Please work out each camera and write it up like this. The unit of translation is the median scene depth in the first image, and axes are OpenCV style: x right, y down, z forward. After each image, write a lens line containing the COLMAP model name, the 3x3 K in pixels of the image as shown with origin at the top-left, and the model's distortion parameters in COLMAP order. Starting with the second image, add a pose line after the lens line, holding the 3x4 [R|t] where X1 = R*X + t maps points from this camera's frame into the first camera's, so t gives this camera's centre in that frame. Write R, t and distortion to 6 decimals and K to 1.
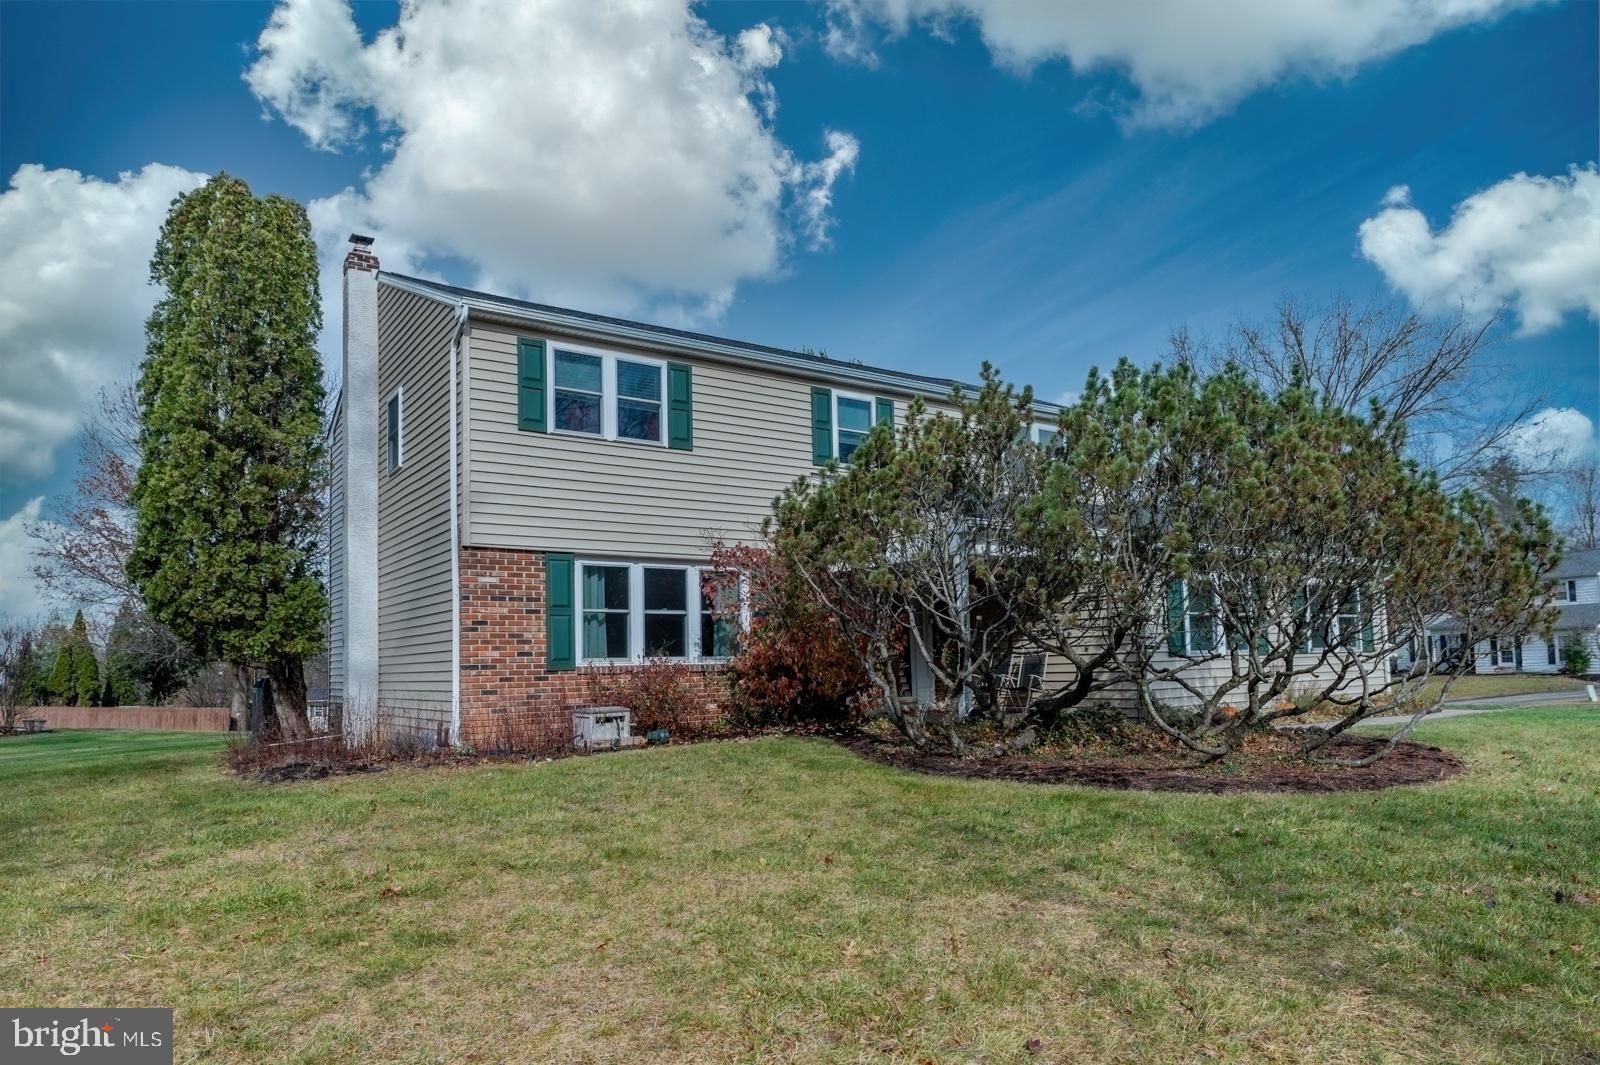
lens RADIAL K [[1020.7, 0, 804.3], [0, 1020.7, 547.9], [0, 0, 1]] dist [0.003379, -0.000778]
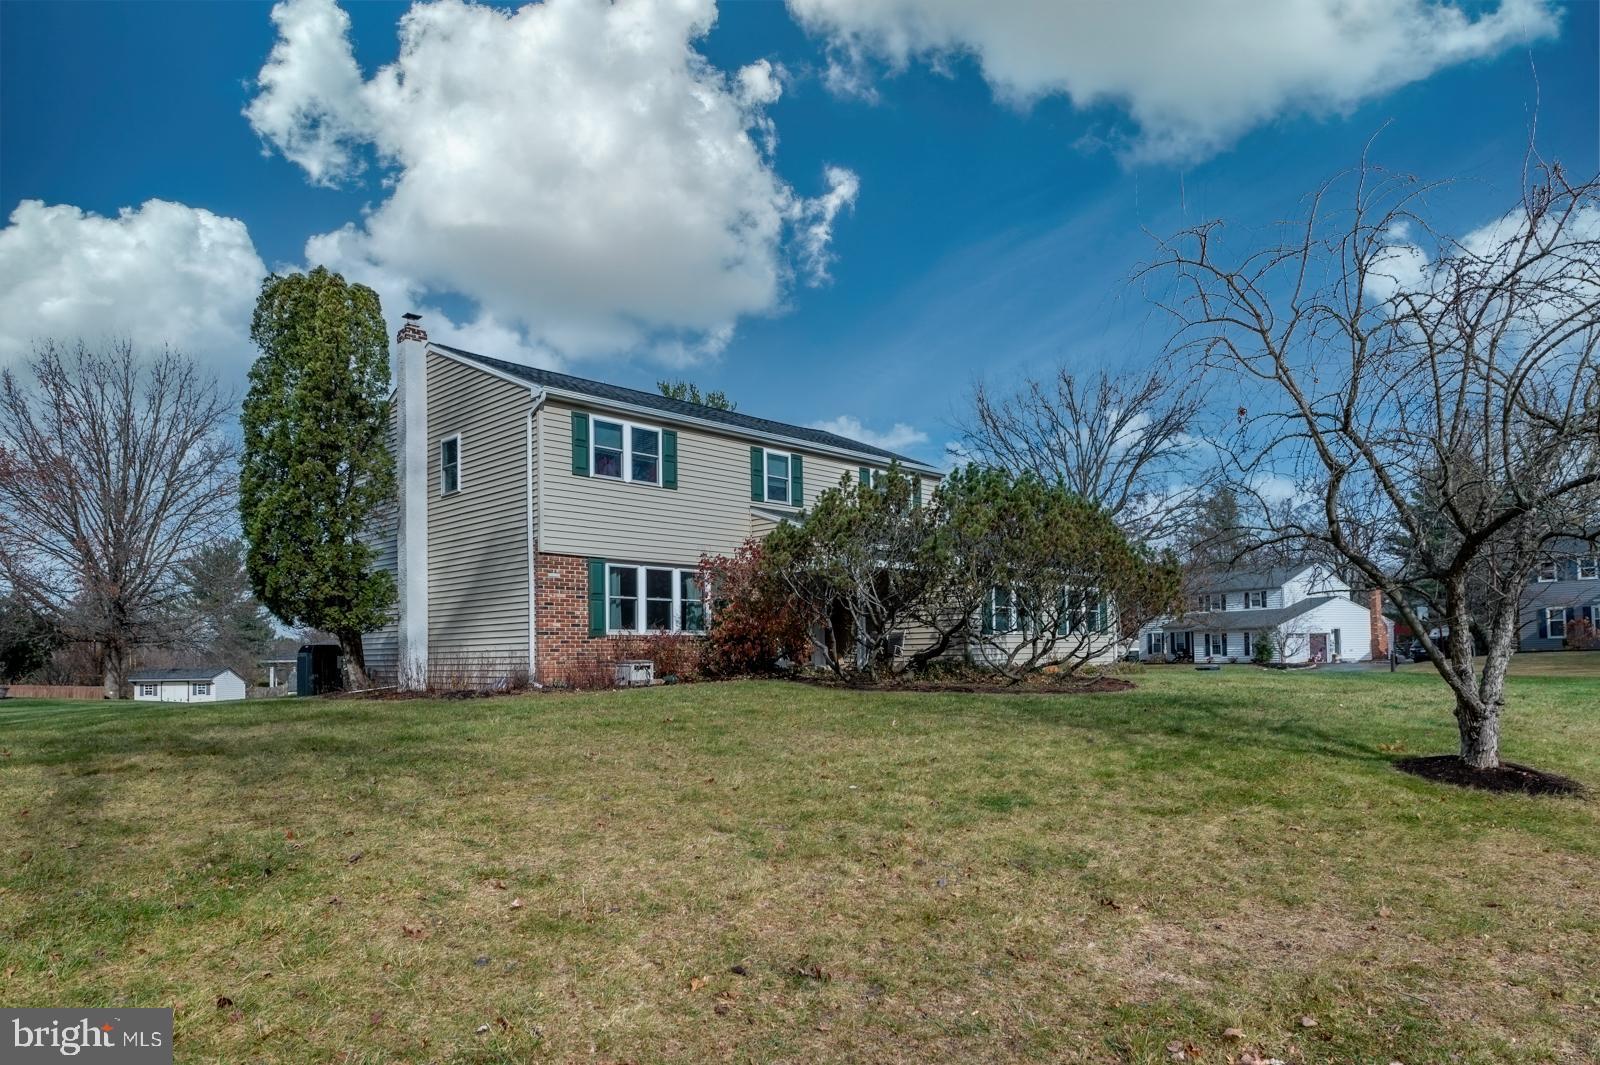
lens RADIAL K [[986.7, 0, 793.8], [0, 986.7, 528.5], [0, 0, 1]] dist [0.008469, 0.000248]
pose [[0.983606, 0.032190, 0.177433, -0.205565], [-0.029056, 0.999373, -0.020233, -0.016384], [-0.177973, 0.014746, 0.983925, -0.449270]]
